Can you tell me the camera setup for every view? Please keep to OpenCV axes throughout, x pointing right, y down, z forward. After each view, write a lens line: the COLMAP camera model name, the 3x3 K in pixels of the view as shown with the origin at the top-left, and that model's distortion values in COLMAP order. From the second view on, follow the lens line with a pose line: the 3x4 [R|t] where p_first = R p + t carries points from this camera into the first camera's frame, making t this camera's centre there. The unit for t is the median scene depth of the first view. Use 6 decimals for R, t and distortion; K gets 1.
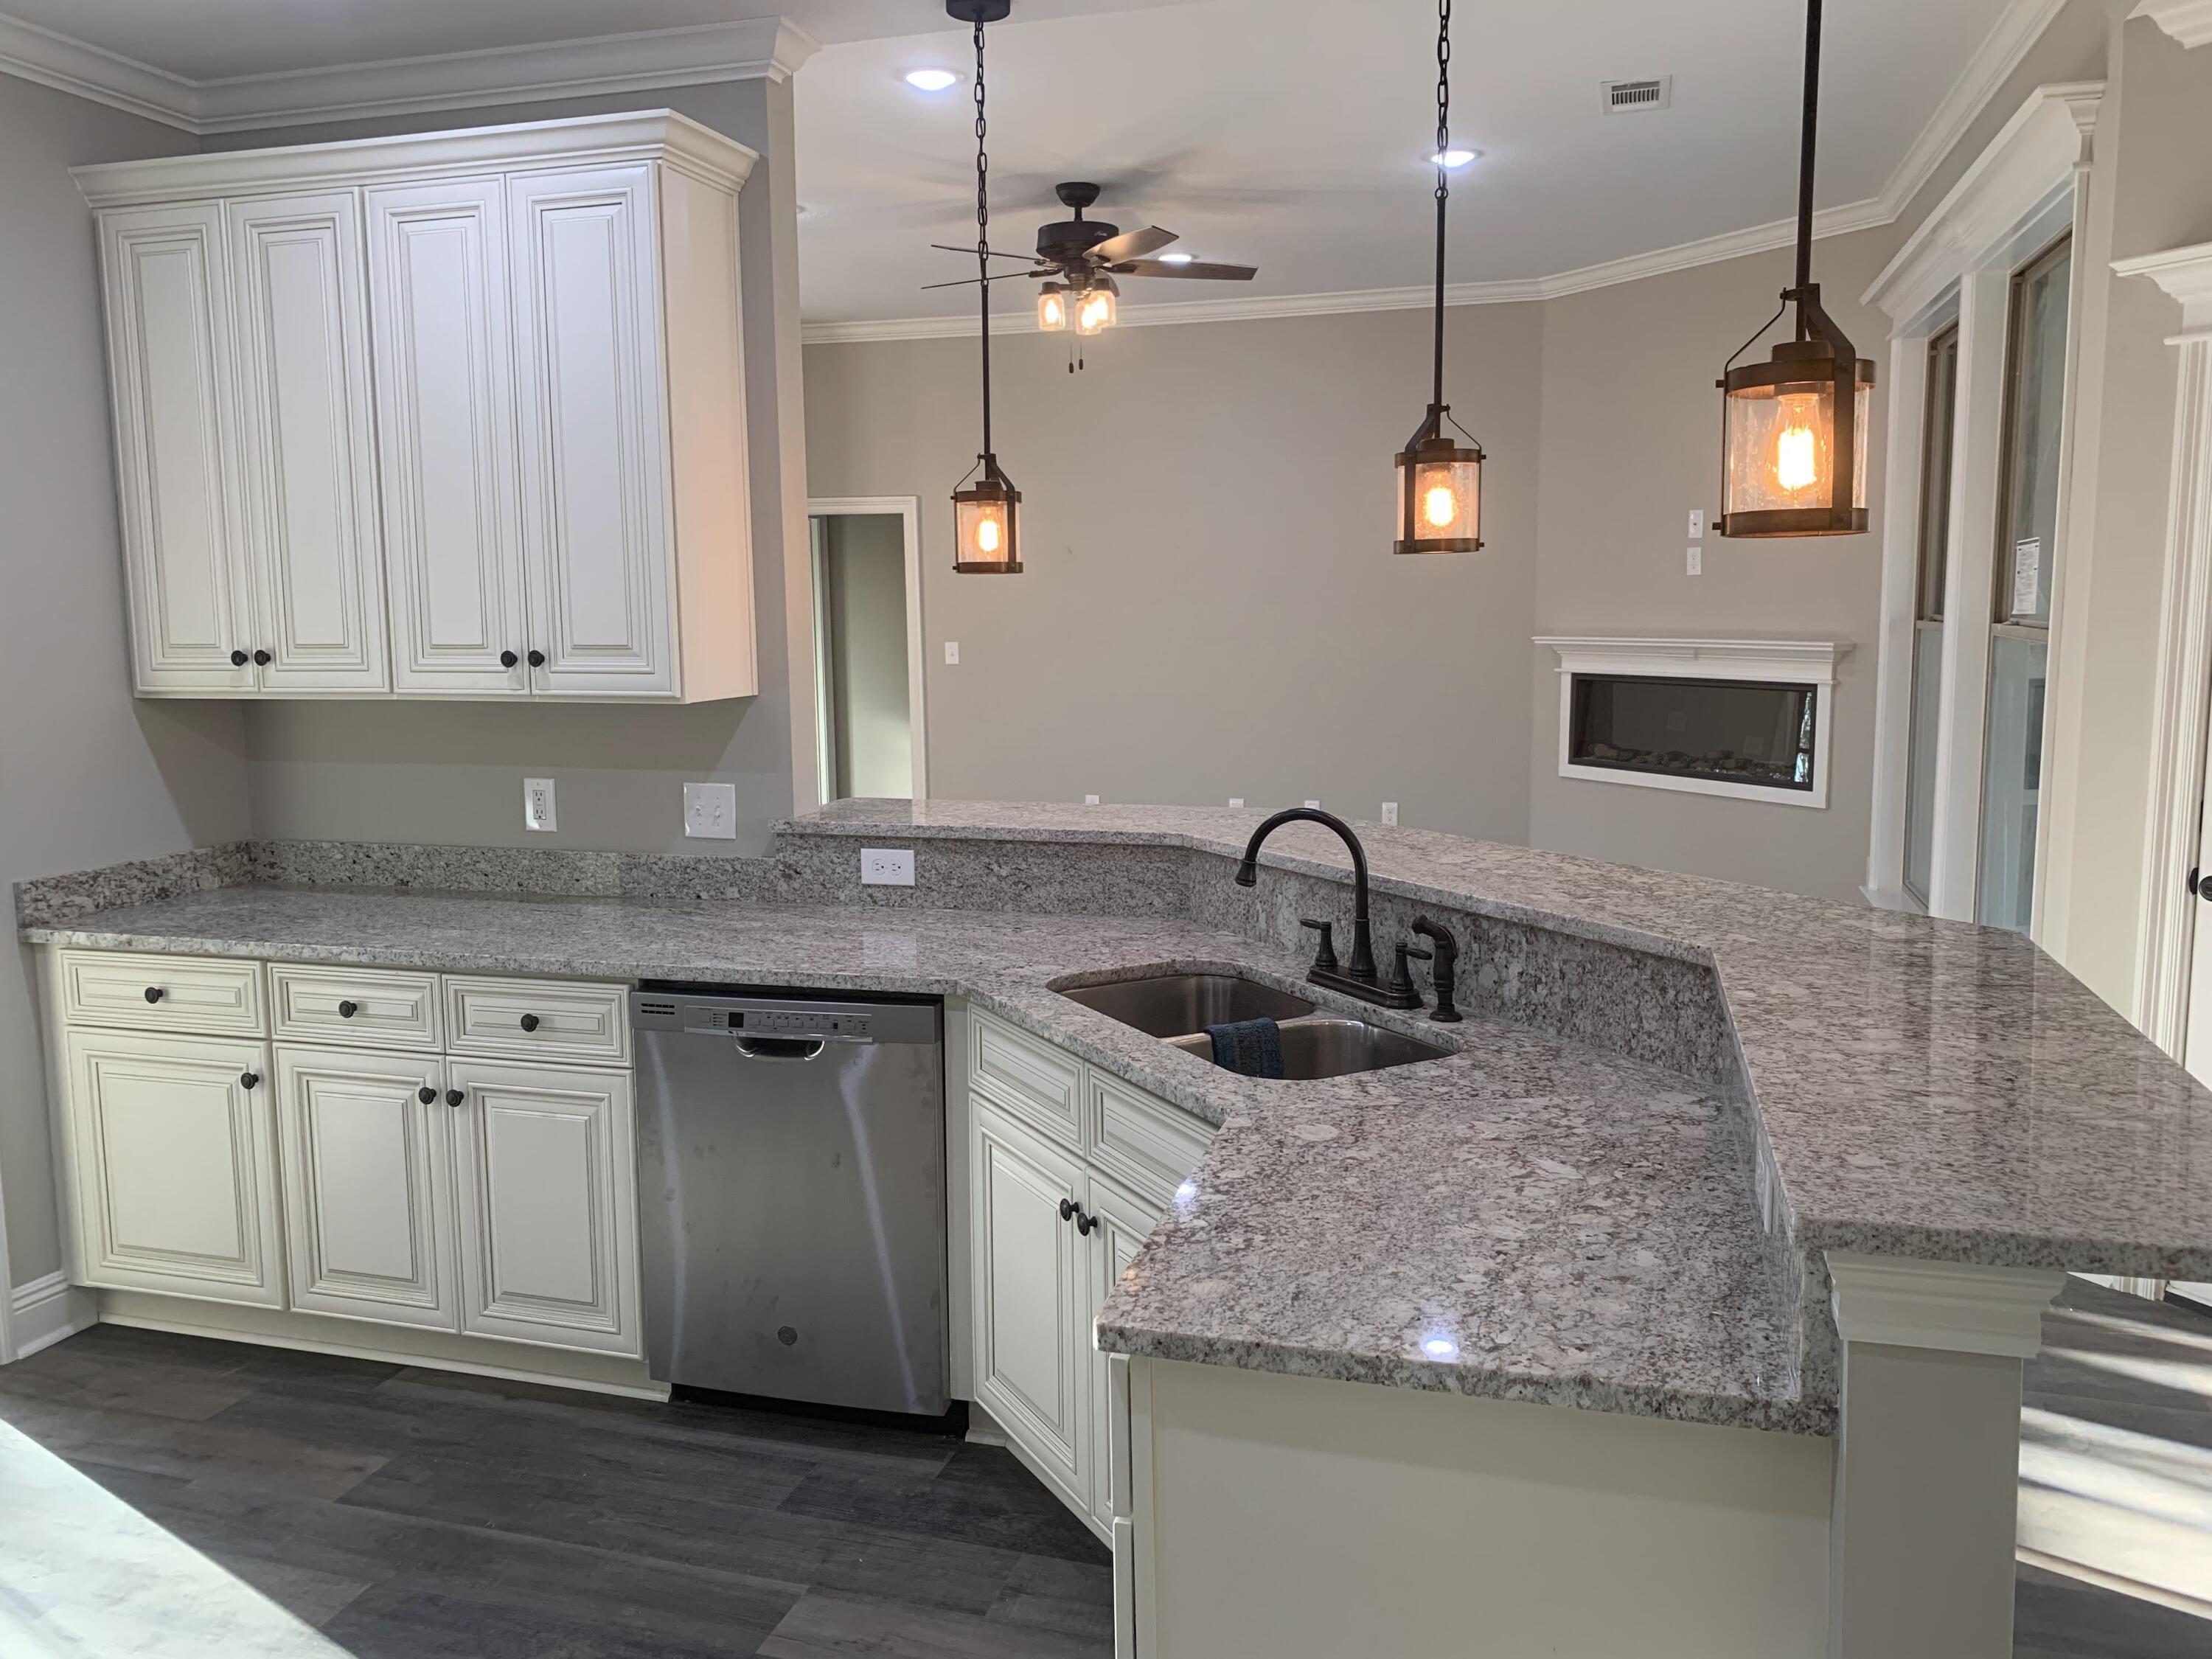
lens RADIAL K [[1691.0, 0, 1098.3], [0, 1691.0, 794.1], [0, 0, 1]] dist [0.031563, -0.025168]
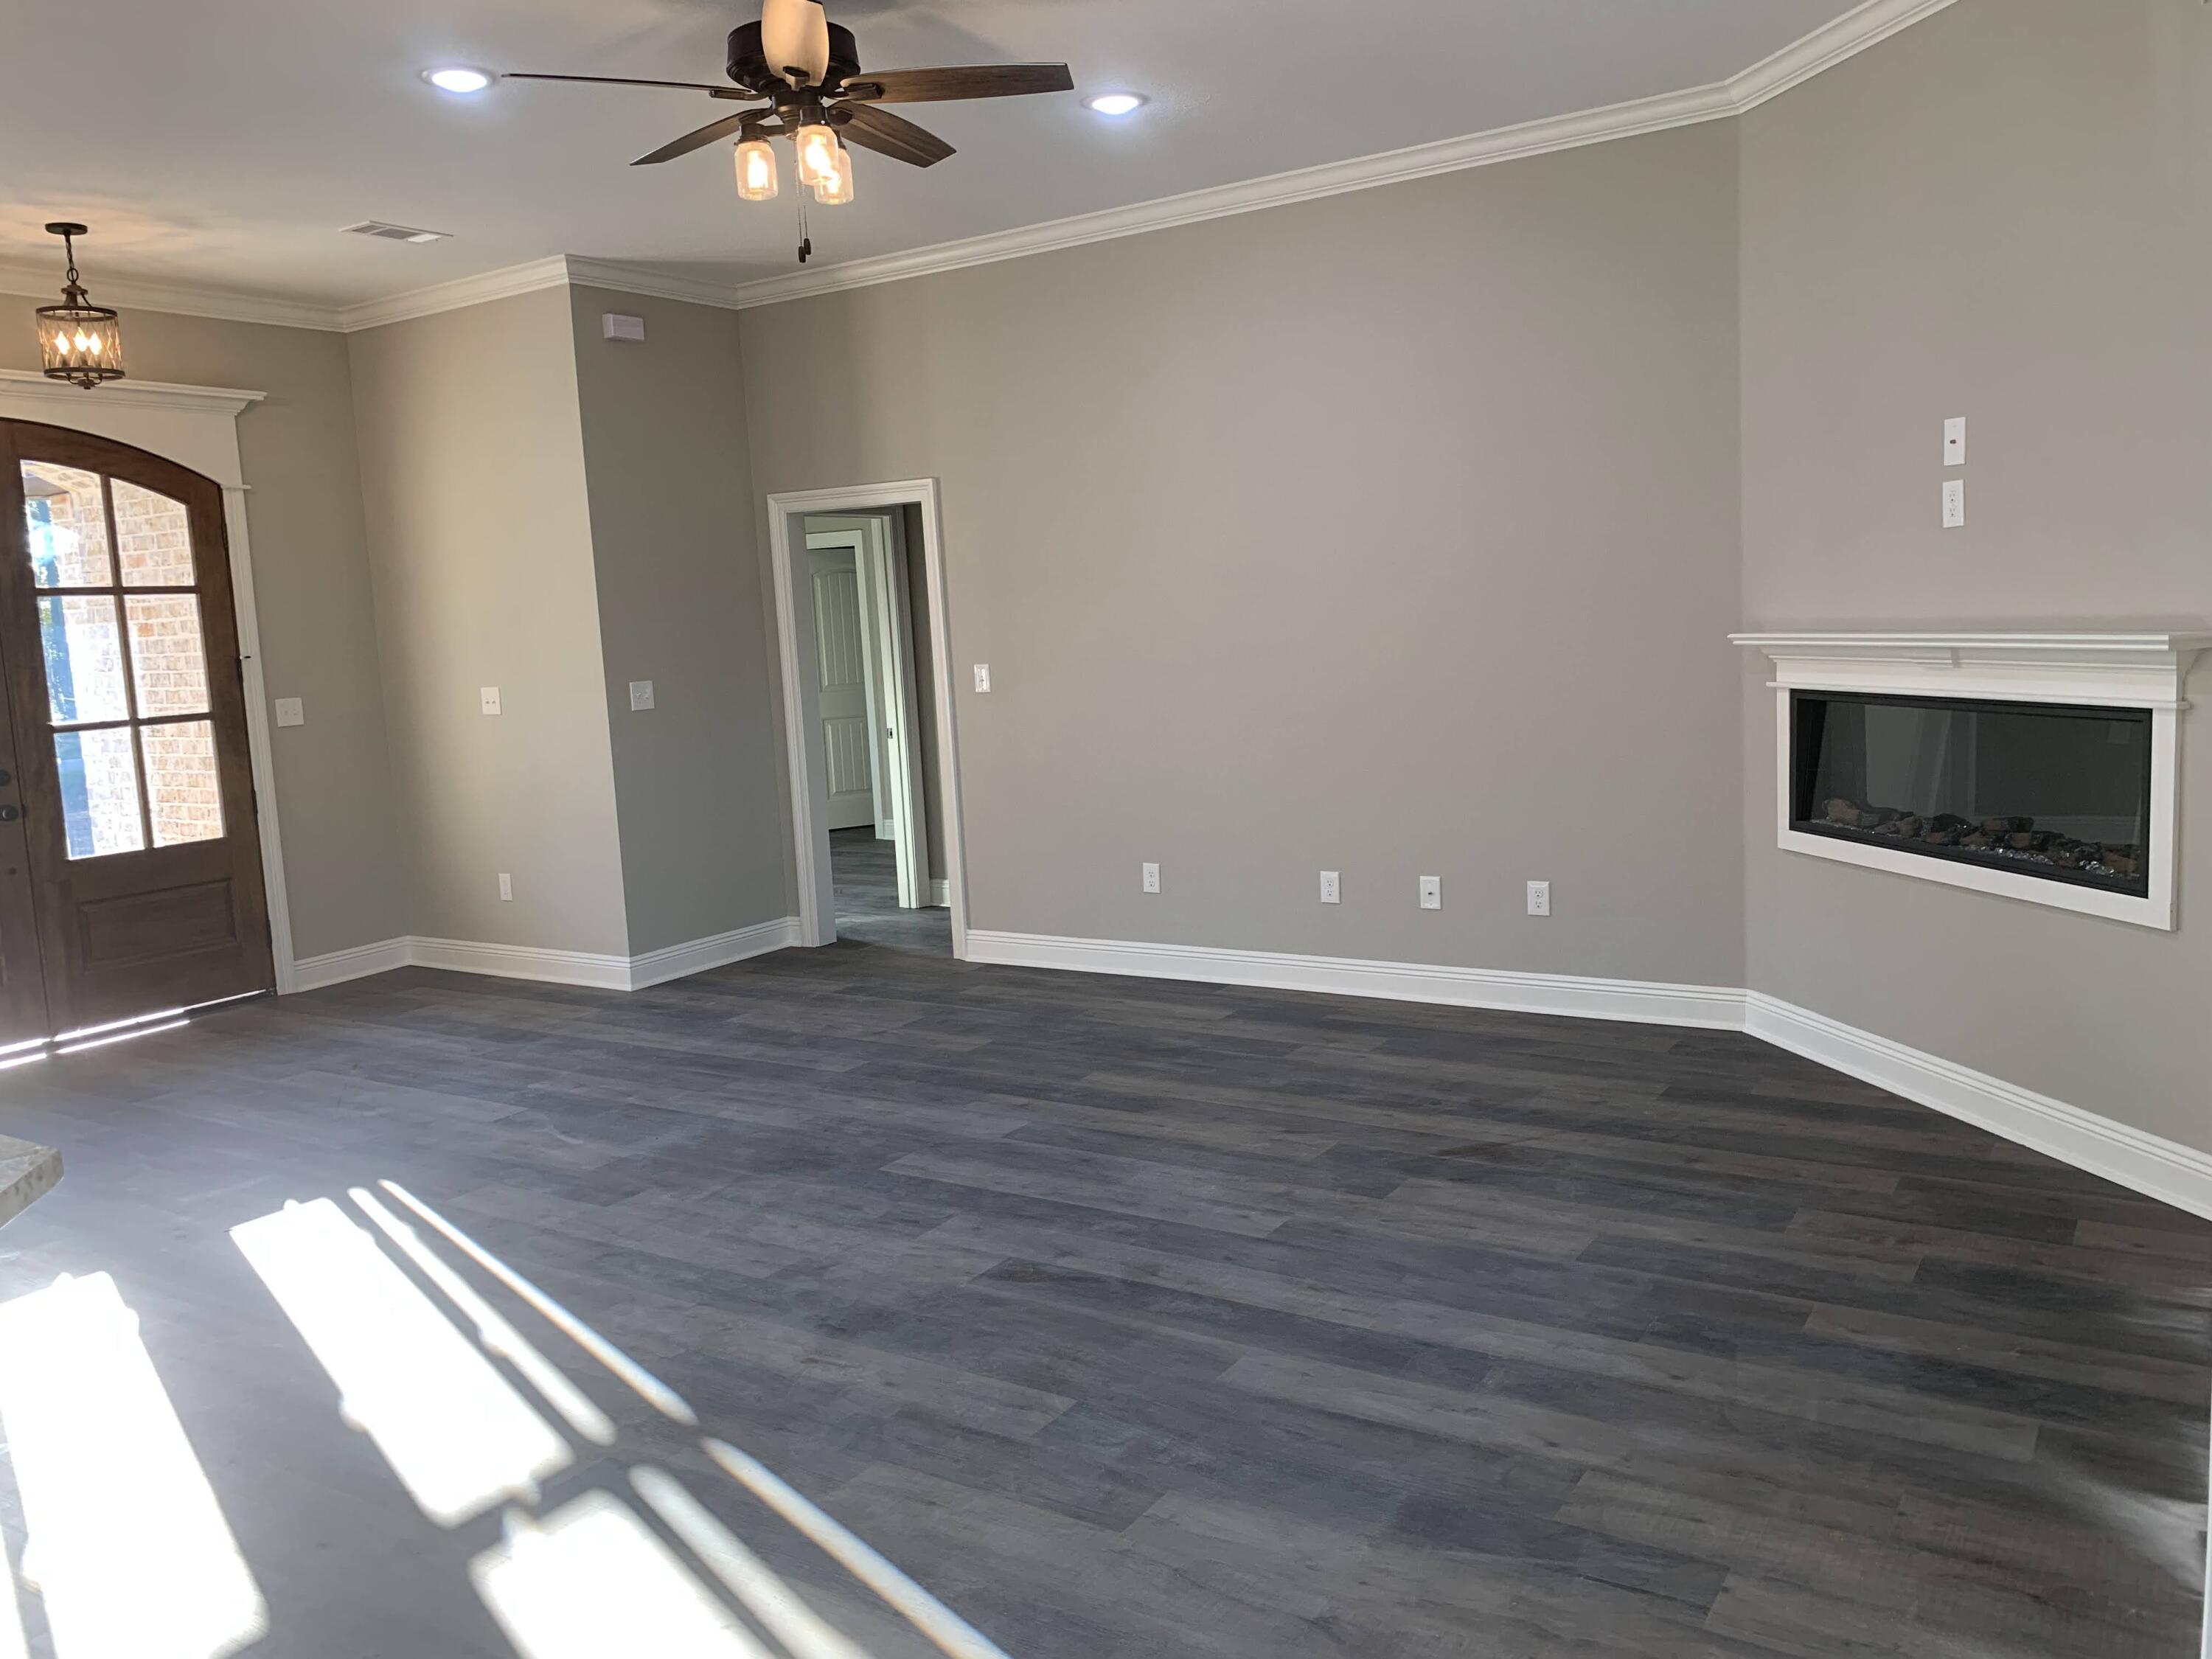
lens RADIAL K [[1691.0, 0, 1111.5], [0, 1691.0, 797.1], [0, 0, 1]] dist [0.031563, -0.025168]
pose [[0.960050, -0.007141, -0.279738, 0.507277], [0.007217, 0.999974, -0.000760, -0.076148], [0.279736, -0.001289, 0.960076, 0.736079]]
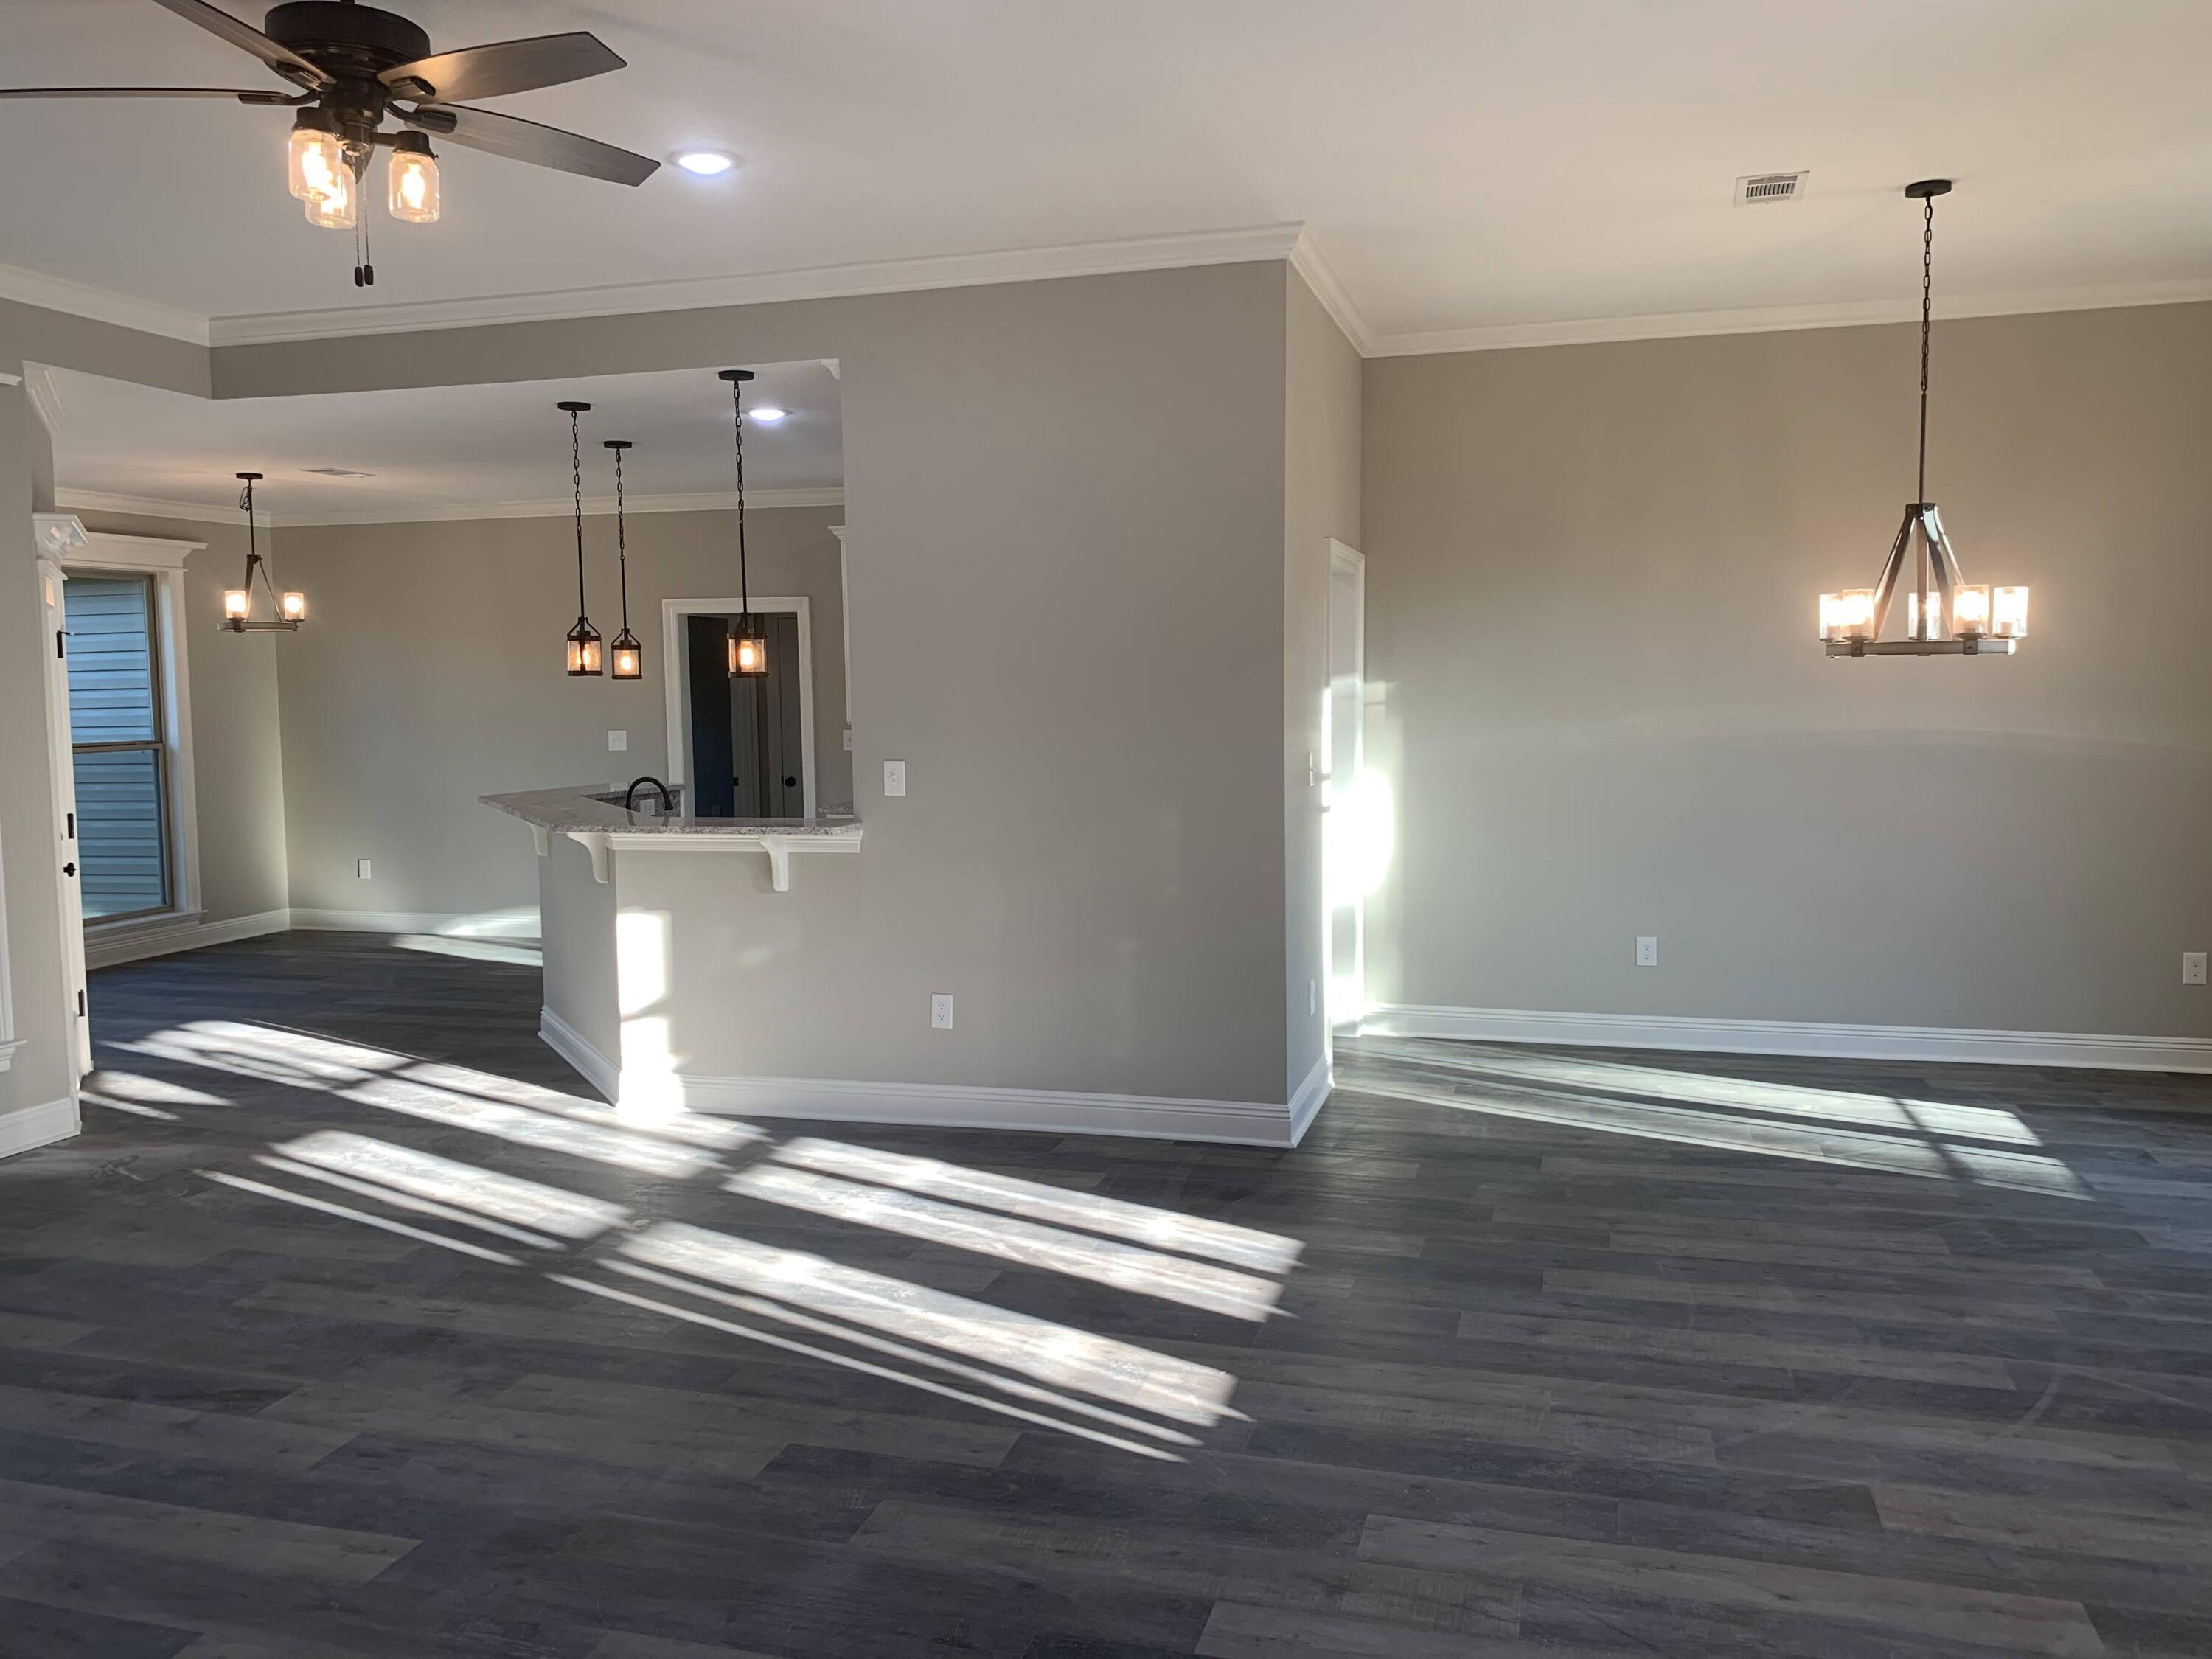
lens RADIAL K [[1691.0, 0, 1124.6], [0, 1691.0, 816.5], [0, 0, 1]] dist [0.031563, -0.025168]
pose [[-0.999289, 0.029480, -0.023499, -0.430050], [0.024163, 0.979293, 0.200999, -0.342204], [0.028938, 0.200288, -0.979310, 2.836889]]
